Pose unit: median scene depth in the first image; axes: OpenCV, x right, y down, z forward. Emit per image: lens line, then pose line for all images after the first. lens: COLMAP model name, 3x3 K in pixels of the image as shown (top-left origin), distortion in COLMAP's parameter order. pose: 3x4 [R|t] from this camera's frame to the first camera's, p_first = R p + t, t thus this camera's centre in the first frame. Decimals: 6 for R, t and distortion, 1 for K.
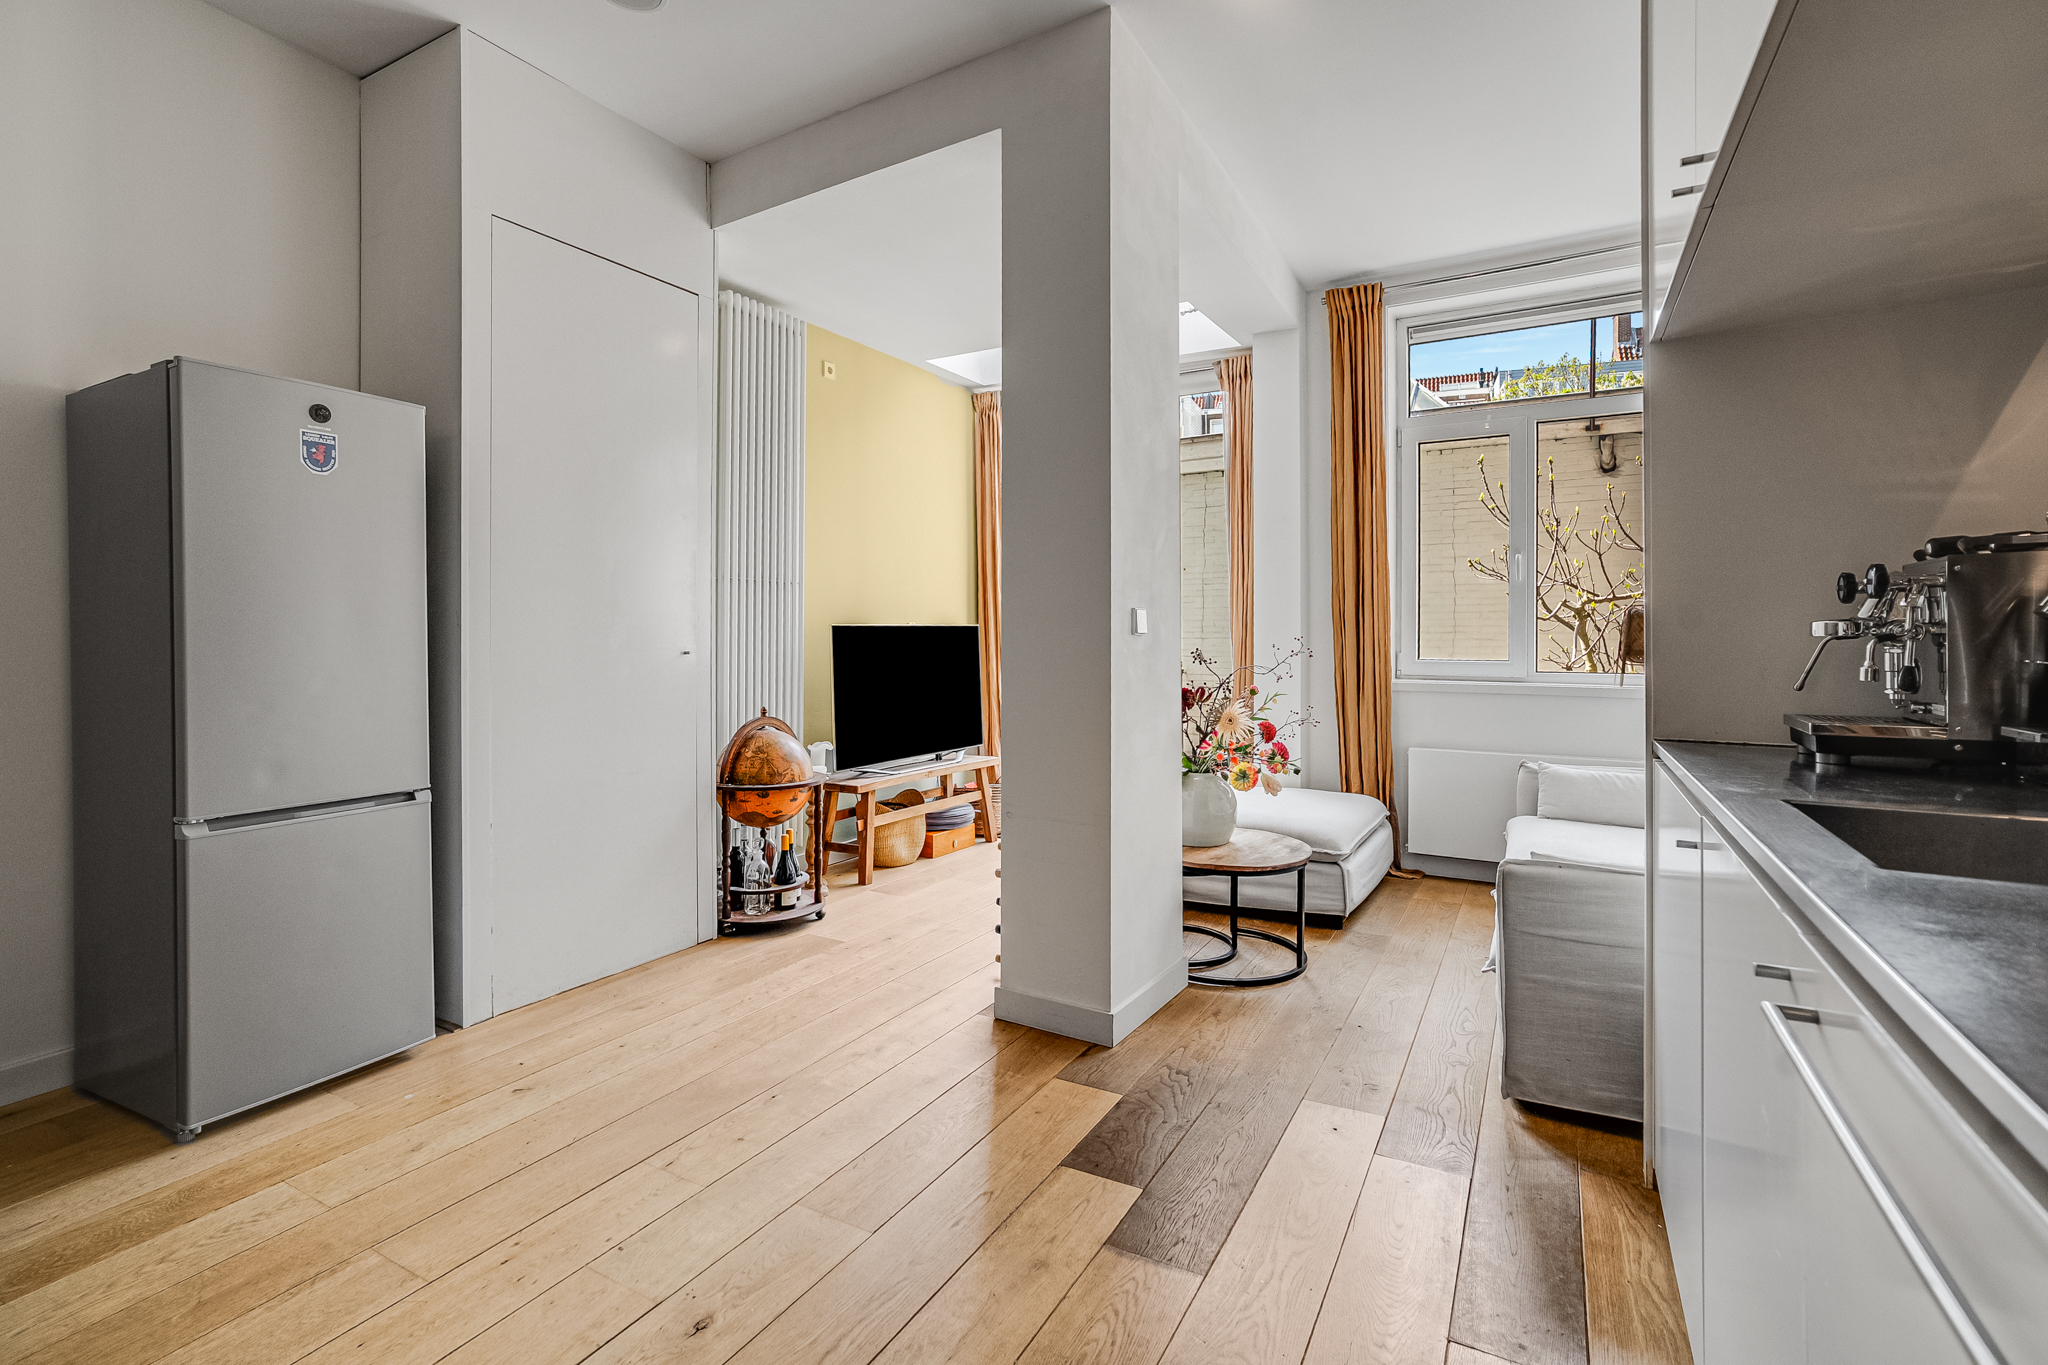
lens RADIAL K [[947.2, 0, 1029.1], [0, 947.2, 630.2], [0, 0, 1]] dist [-0.053787, 0.018321]
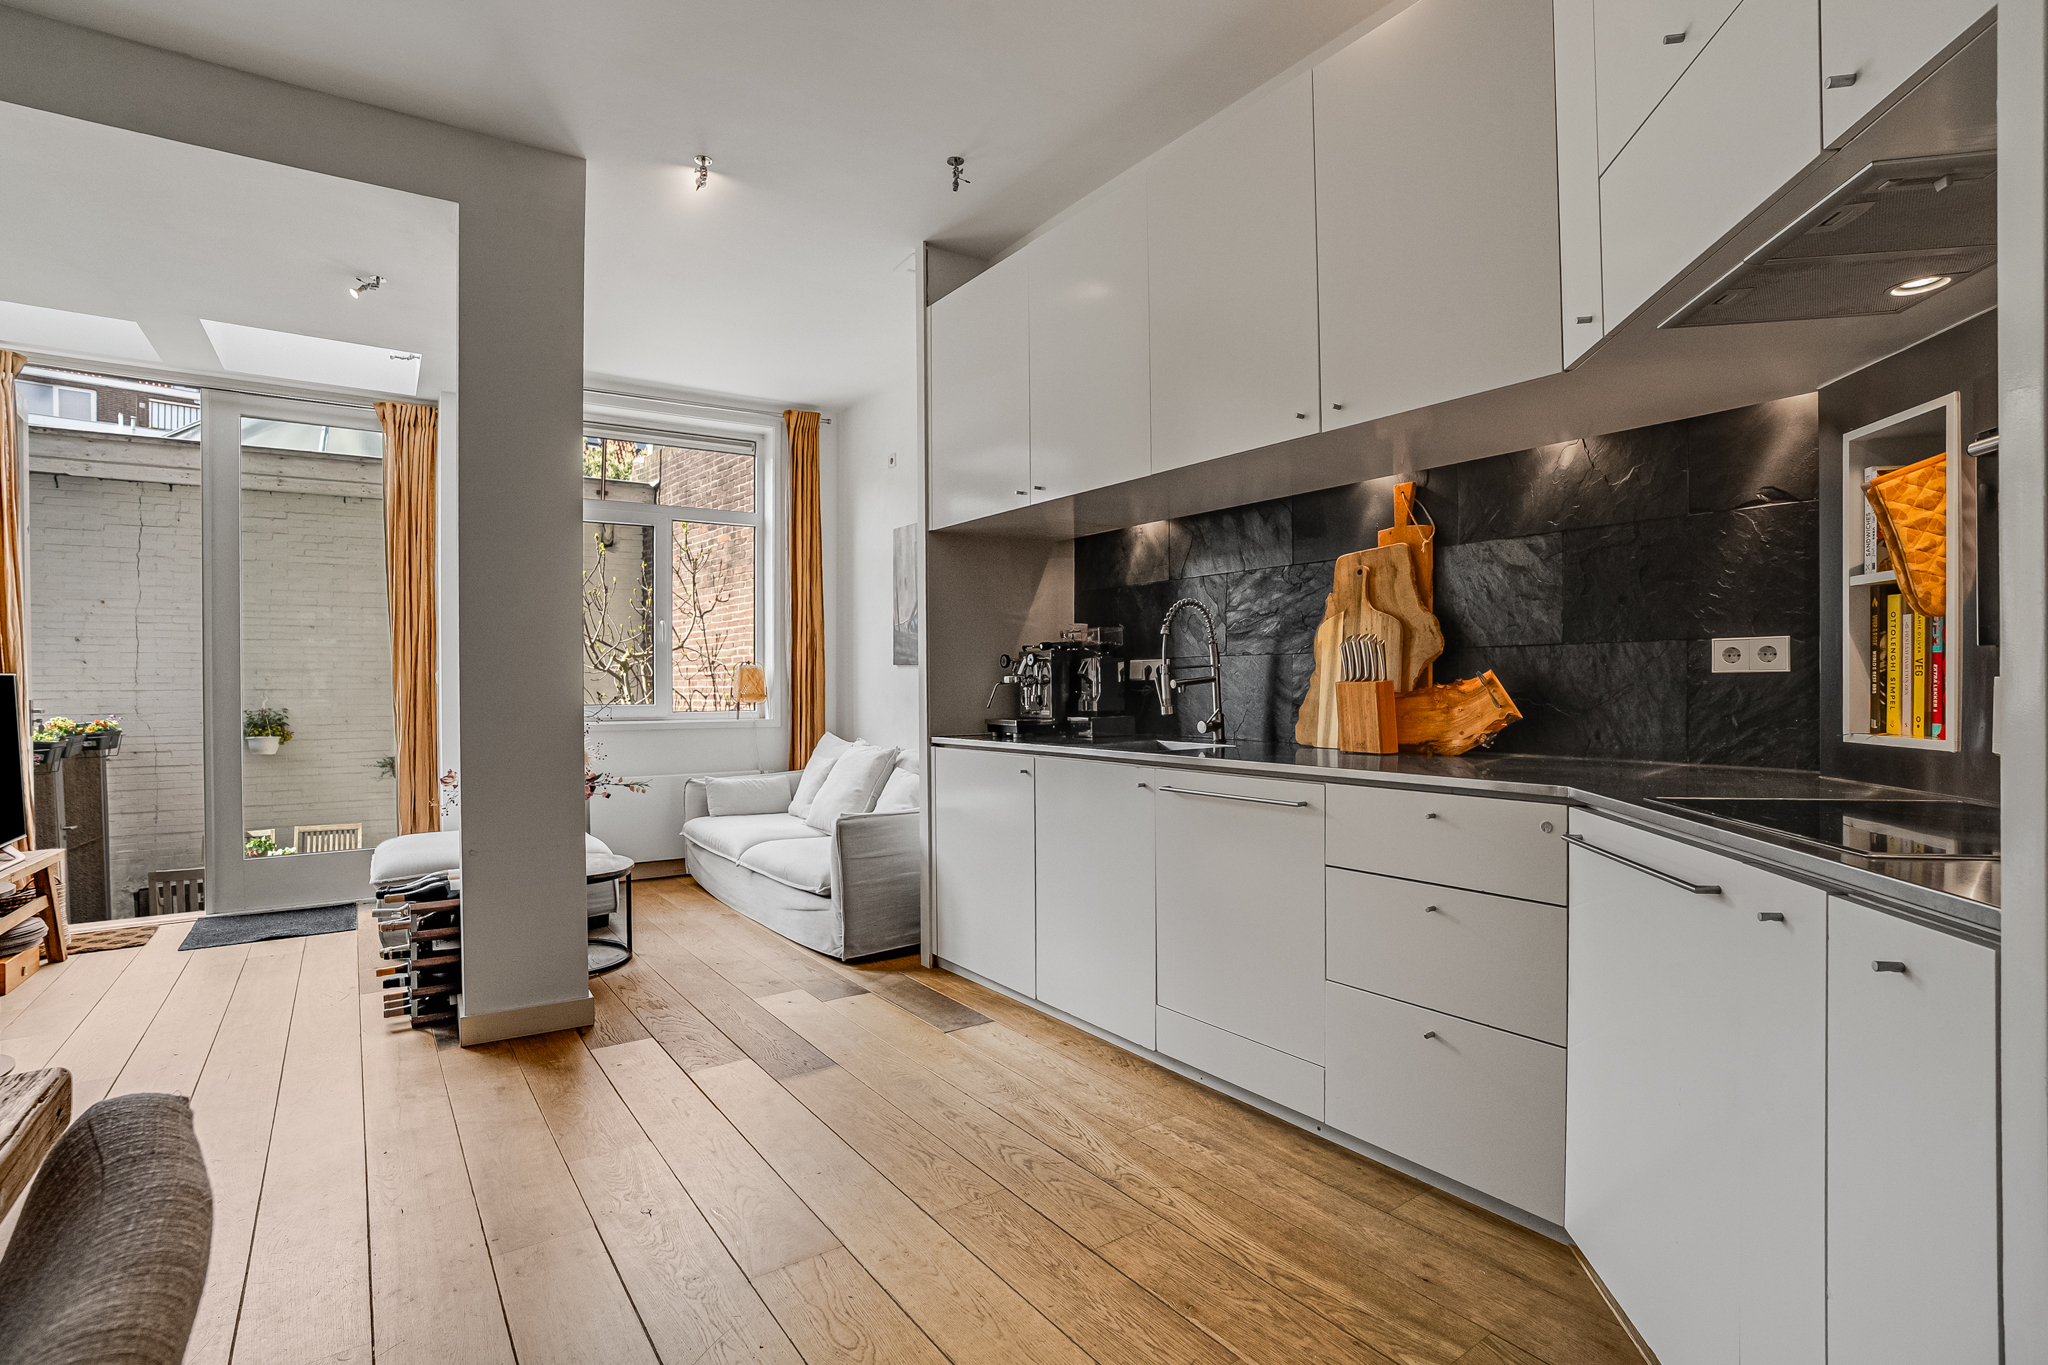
lens RADIAL K [[973.6, 0, 1025.3], [0, 973.6, 688.9], [0, 0, 1]] dist [-0.046406, 0.013119]
pose [[0.429350, -0.009533, 0.903088, -0.460631], [0.001102, 0.999949, 0.010031, -0.000893], [-0.903138, -0.003312, 0.429338, -0.023180]]
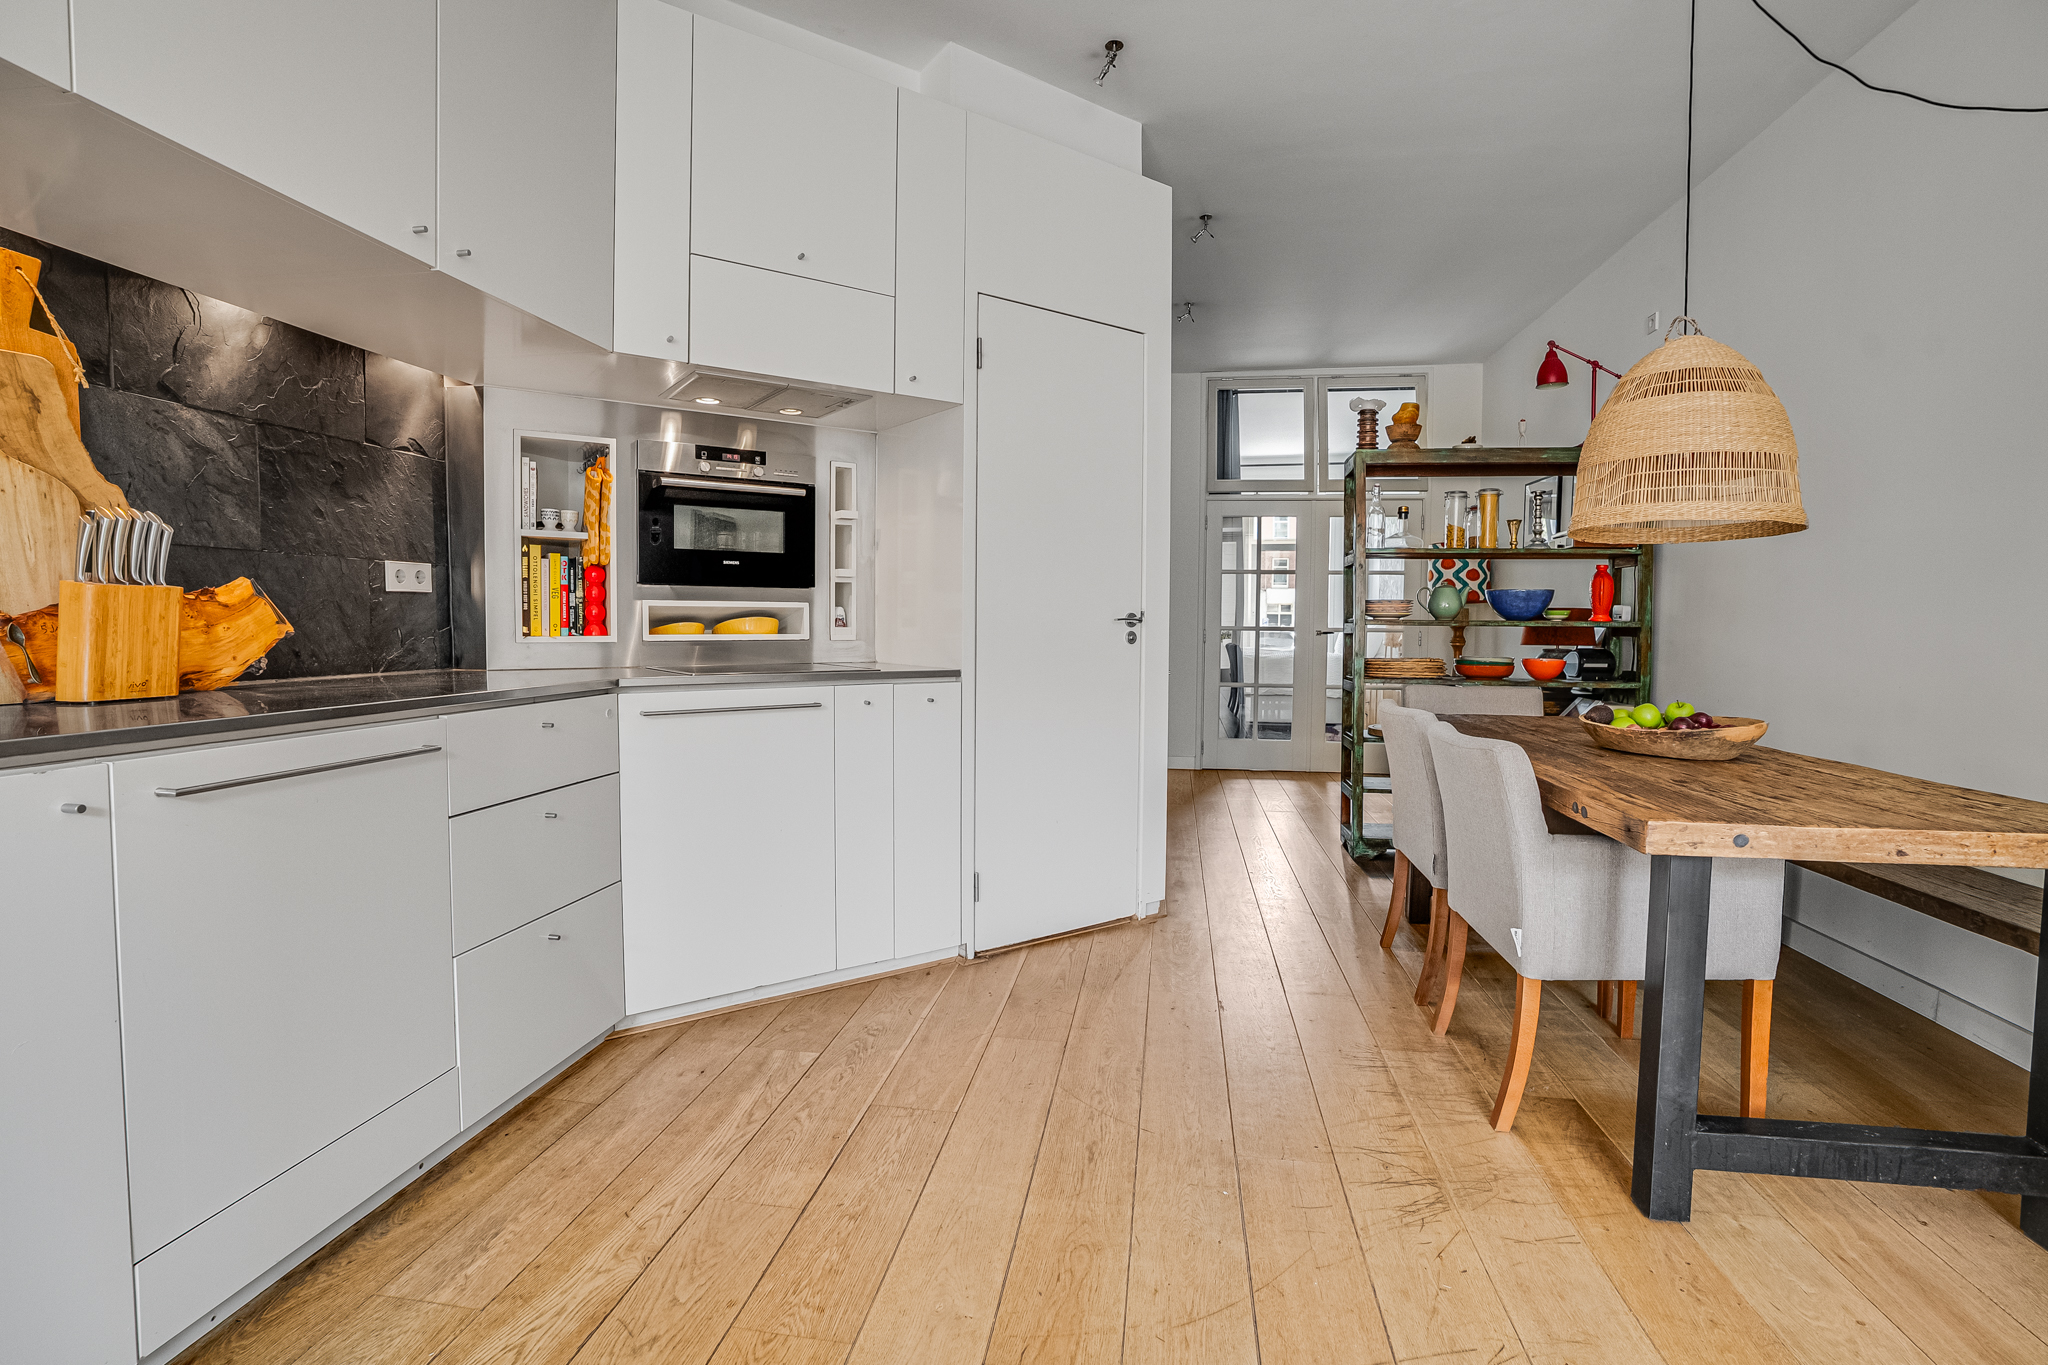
lens RADIAL K [[947.2, 0, 1024.6], [0, 947.2, 669.4], [0, 0, 1]] dist [-0.053787, 0.018321]
pose [[-0.939862, 0.009452, -0.341424, -0.013152], [-0.005858, 0.999024, 0.043783, 0.016592], [0.341505, 0.043150, -0.938889, 0.520220]]
